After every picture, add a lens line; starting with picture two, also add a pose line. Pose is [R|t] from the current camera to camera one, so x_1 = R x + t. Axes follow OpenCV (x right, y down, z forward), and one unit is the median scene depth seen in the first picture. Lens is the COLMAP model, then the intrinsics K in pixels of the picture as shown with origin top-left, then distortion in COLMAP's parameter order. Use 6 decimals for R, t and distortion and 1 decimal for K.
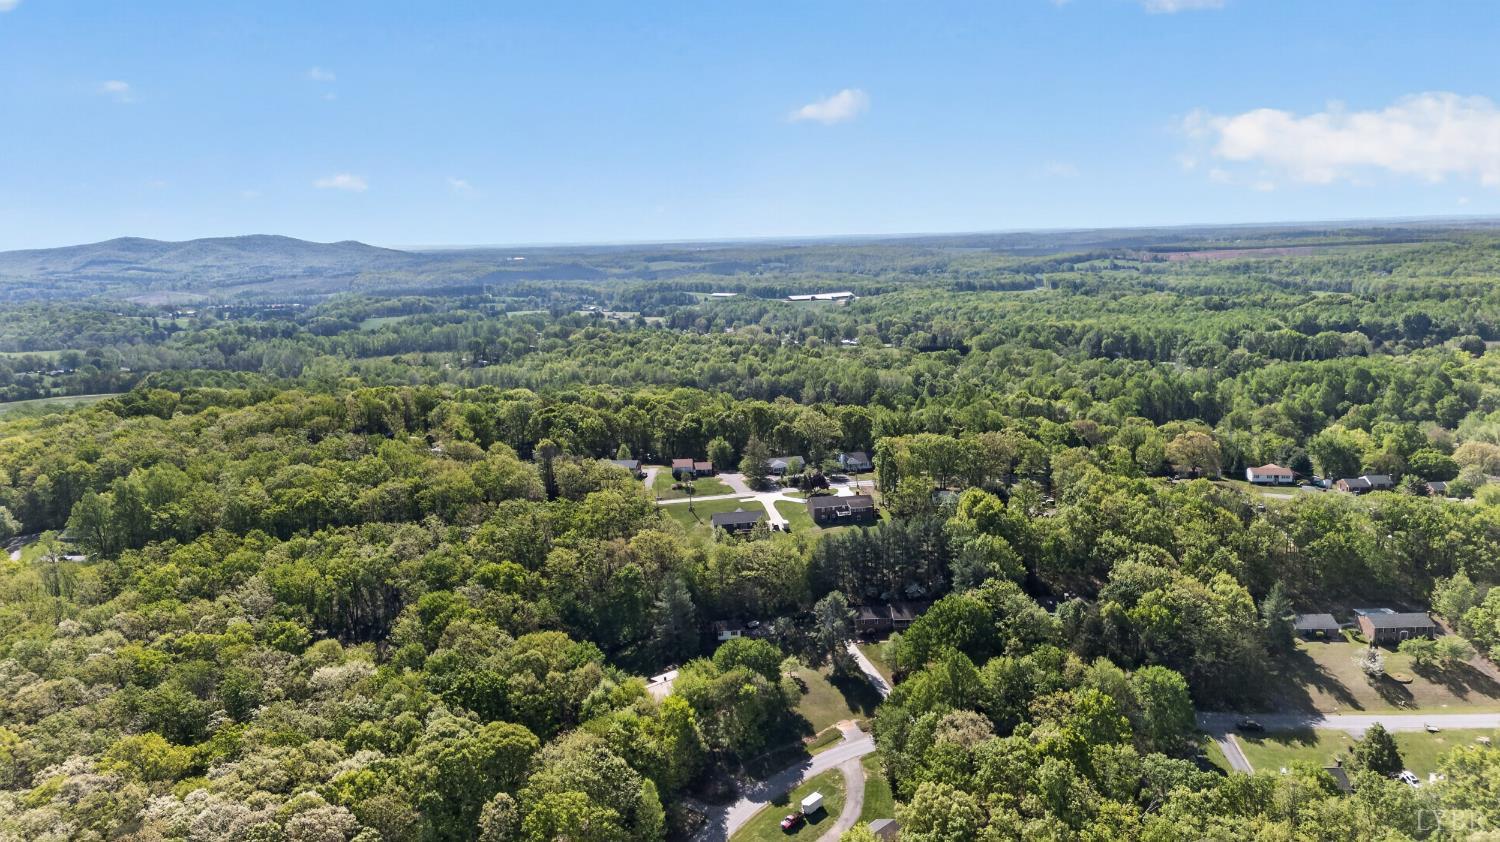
lens RADIAL K [[1058.1, 0, 750.2], [0, 1058.1, 418.0], [0, 0, 1]] dist [0.035457, -0.037628]
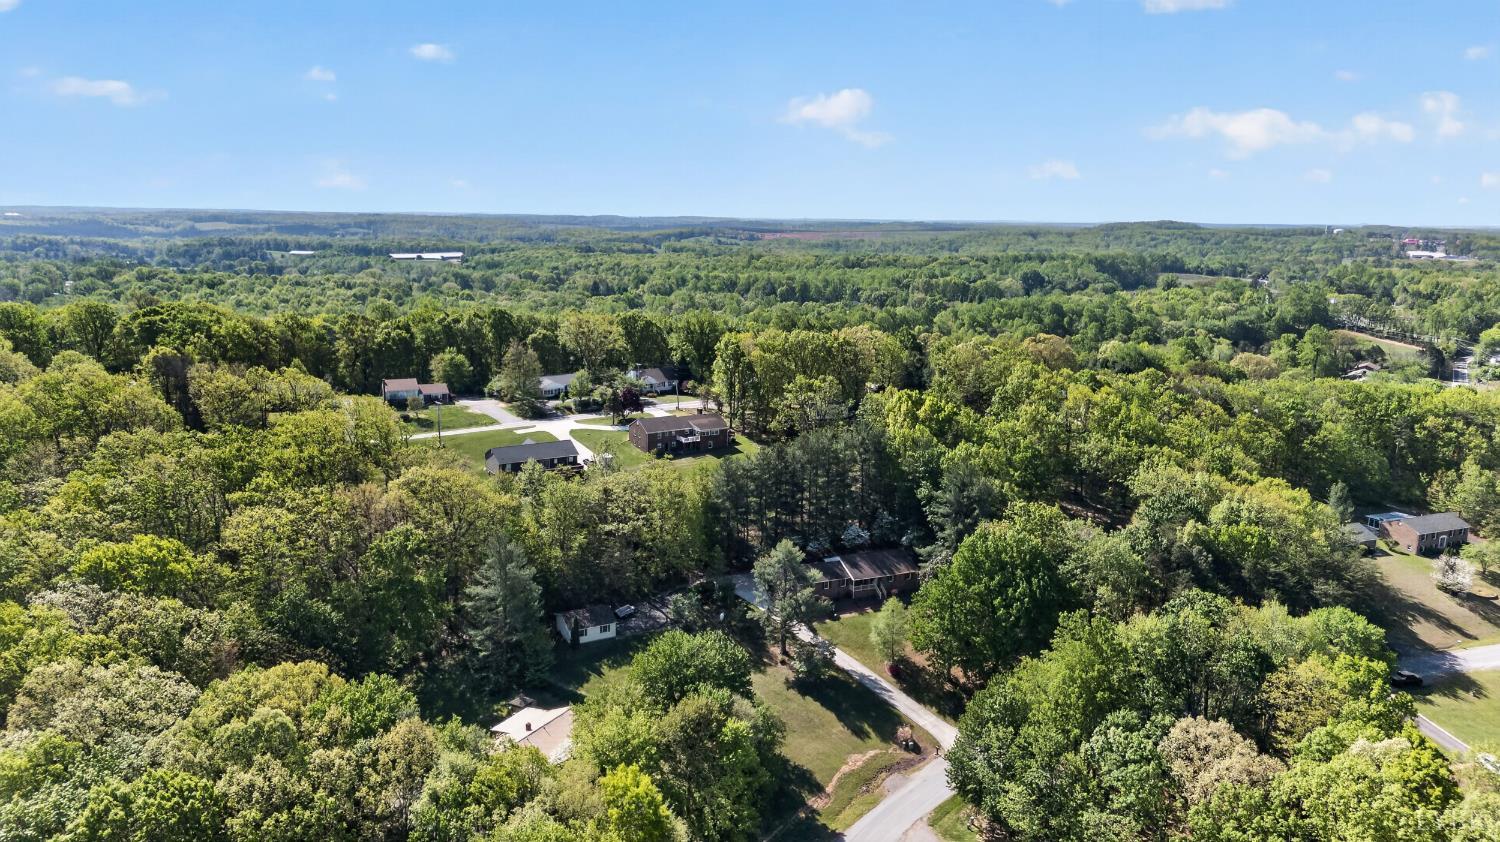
lens RADIAL K [[1058.1, 0, 760.8], [0, 1058.1, 425.8], [0, 0, 1]] dist [0.035457, -0.037628]
pose [[0.922036, -0.031349, 0.385833, -0.131332], [0.023428, 0.999407, 0.025216, 0.065930], [-0.386395, -0.014211, 0.922224, 0.360456]]
